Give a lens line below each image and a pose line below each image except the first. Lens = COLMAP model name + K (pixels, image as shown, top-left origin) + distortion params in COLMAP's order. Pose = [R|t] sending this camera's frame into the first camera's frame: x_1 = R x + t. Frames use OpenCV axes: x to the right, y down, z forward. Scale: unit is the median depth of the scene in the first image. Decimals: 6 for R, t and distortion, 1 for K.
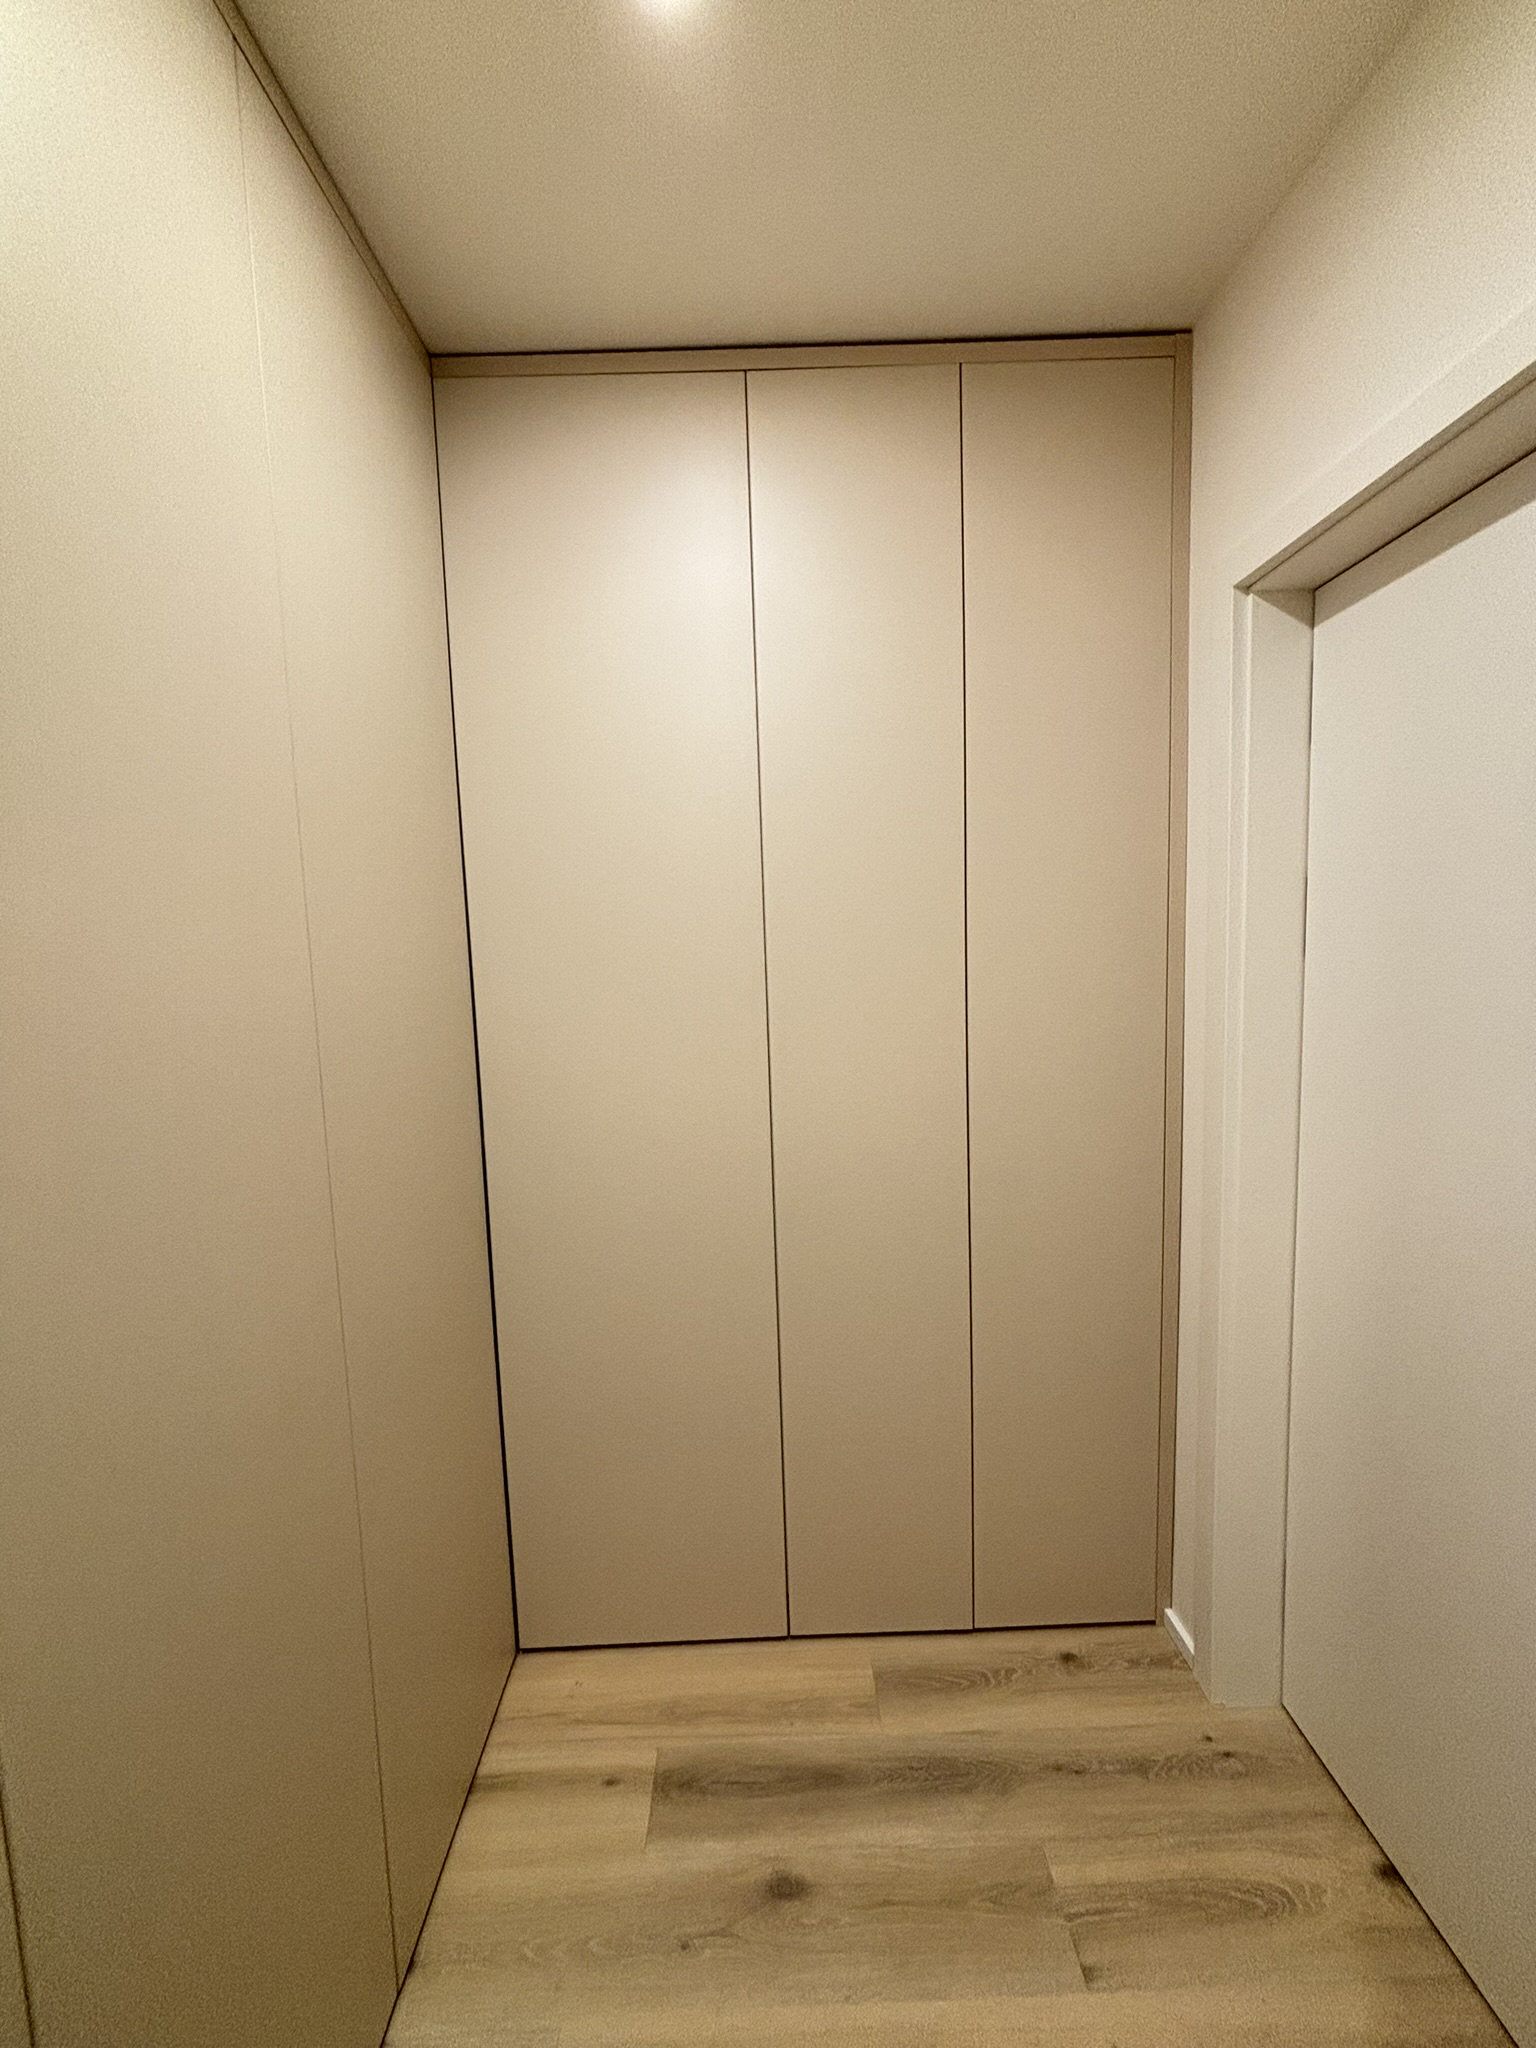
lens RADIAL K [[828.6, 0, 782.6], [0, 828.6, 1018.6], [0, 0, 1]] dist [0.008238, 0.000139]
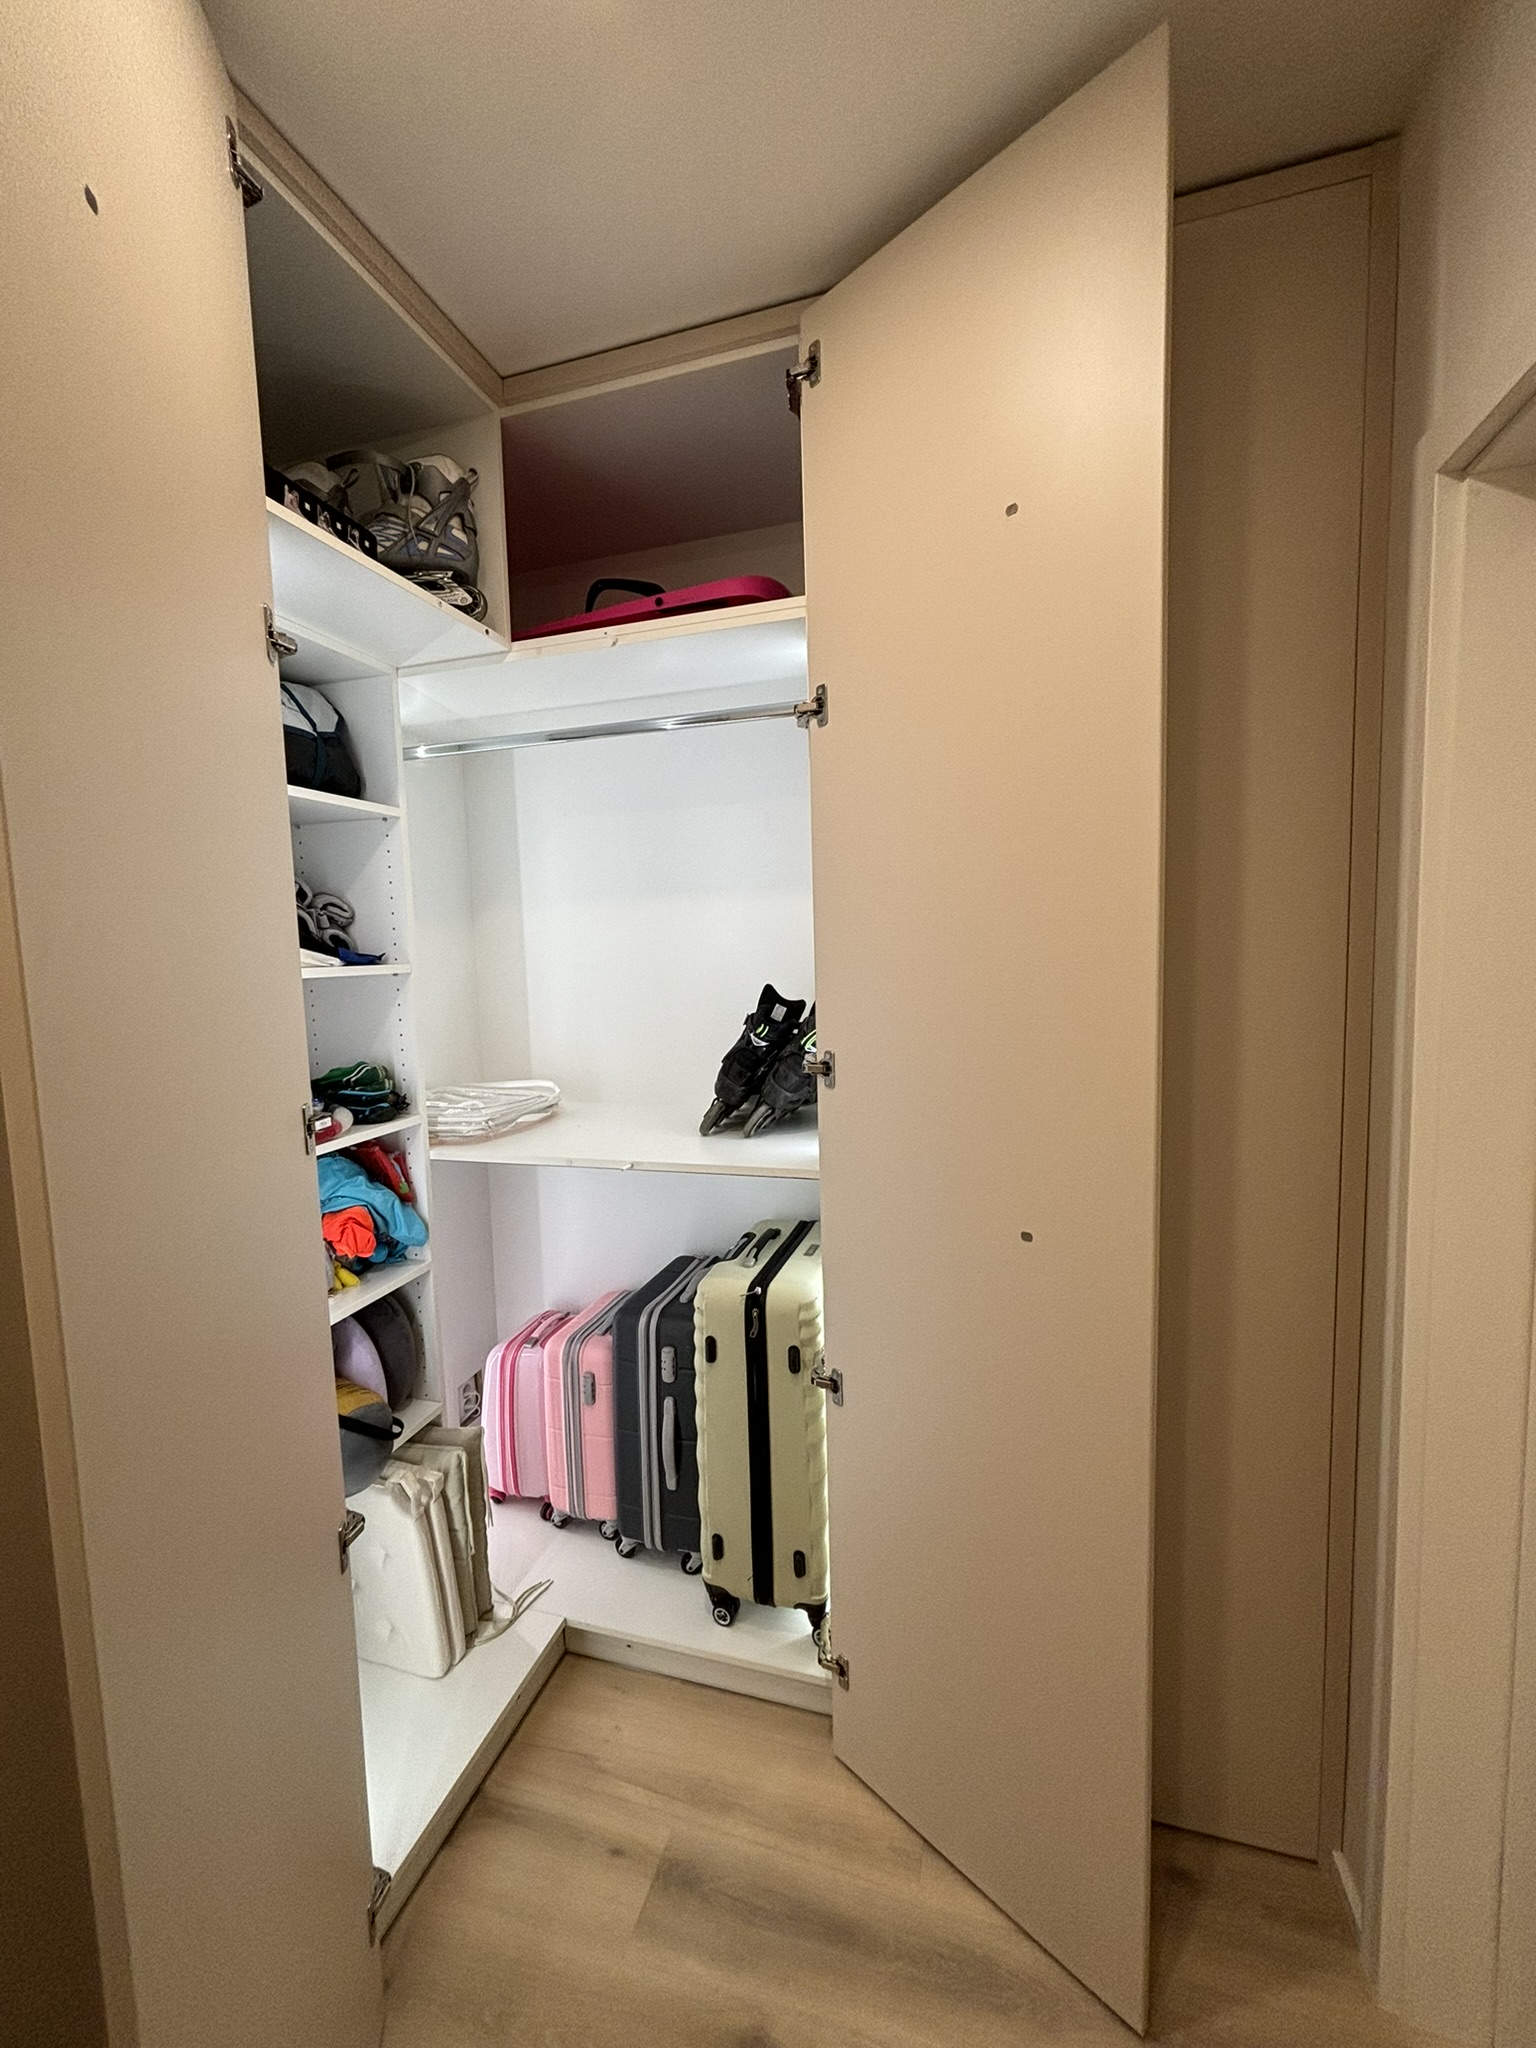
lens RADIAL K [[828.6, 0, 781.3], [0, 828.6, 1025.0], [0, 0, 1]] dist [0.008238, 0.000139]
pose [[0.952144, 0.029877, -0.304185, 0.229970], [-0.030879, 0.999522, 0.001518, -0.028580], [0.304085, 0.007948, 0.952612, 0.145623]]
